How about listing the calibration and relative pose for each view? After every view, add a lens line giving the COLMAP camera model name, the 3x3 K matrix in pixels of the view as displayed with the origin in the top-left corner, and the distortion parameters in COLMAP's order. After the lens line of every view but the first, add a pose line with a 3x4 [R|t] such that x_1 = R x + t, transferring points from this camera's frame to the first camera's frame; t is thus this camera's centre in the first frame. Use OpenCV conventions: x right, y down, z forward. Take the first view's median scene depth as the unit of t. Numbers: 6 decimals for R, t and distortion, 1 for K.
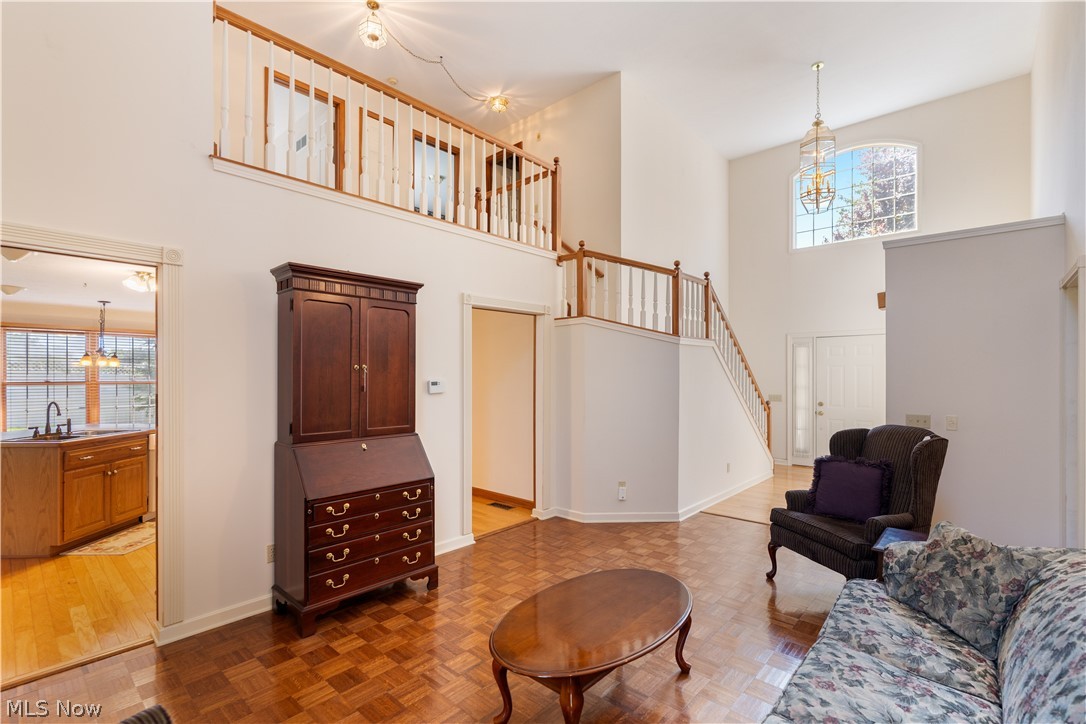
lens RADIAL K [[493.5, 0, 543.0], [0, 493.5, 362.0], [0, 0, 1]] dist [0.003623, 0.000264]
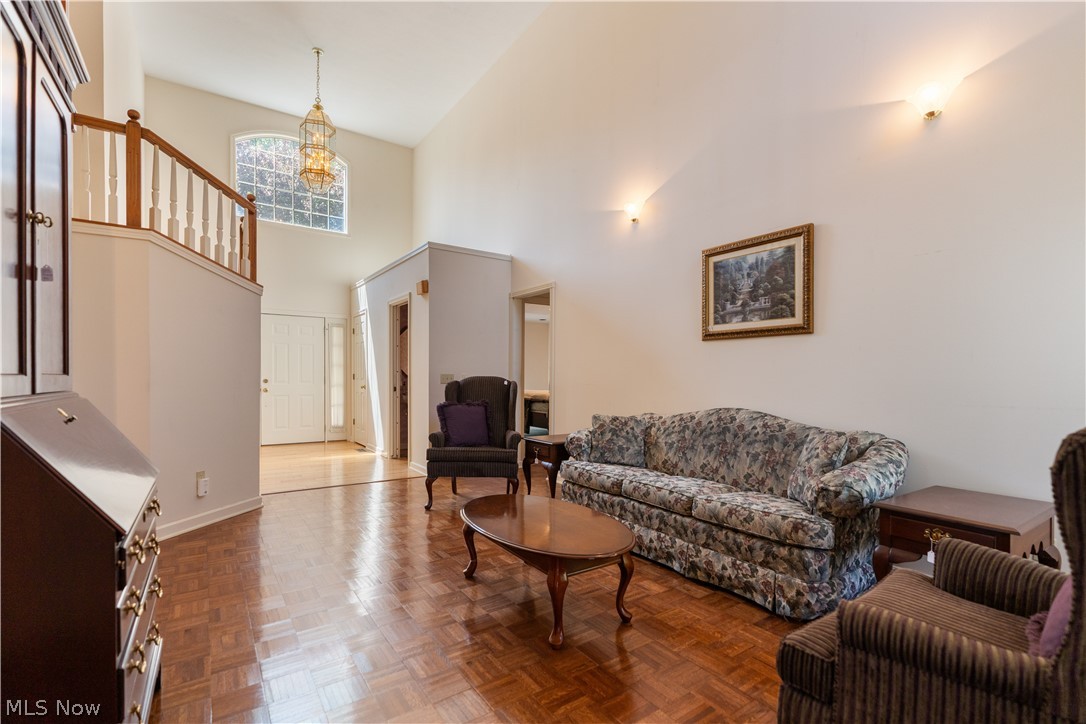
lens RADIAL K [[507.8, 0, 540.7], [0, 507.8, 372.1], [0, 0, 1]] dist [-0.001254, 0.000131]
pose [[0.226837, 0.014703, 0.973822, -0.445564], [-0.034415, 0.999383, -0.007072, 0.081337], [-0.973325, -0.031910, 0.227203, 0.336782]]
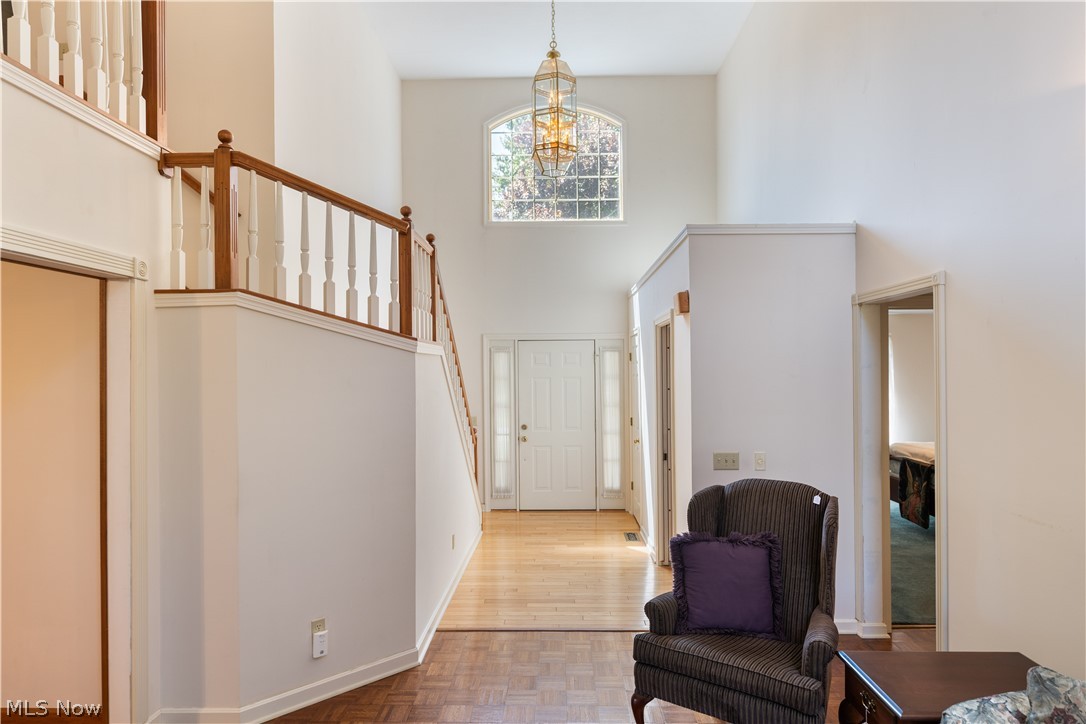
lens RADIAL K [[624.3, 0, 541.0], [0, 624.3, 370.0], [0, 0, 1]] dist [-0.005604, 0.000400]
pose [[0.756456, -0.002572, 0.654040, -0.084812], [-0.010268, 0.999822, 0.015808, -0.029404], [-0.653964, -0.018674, 0.756295, 0.355115]]
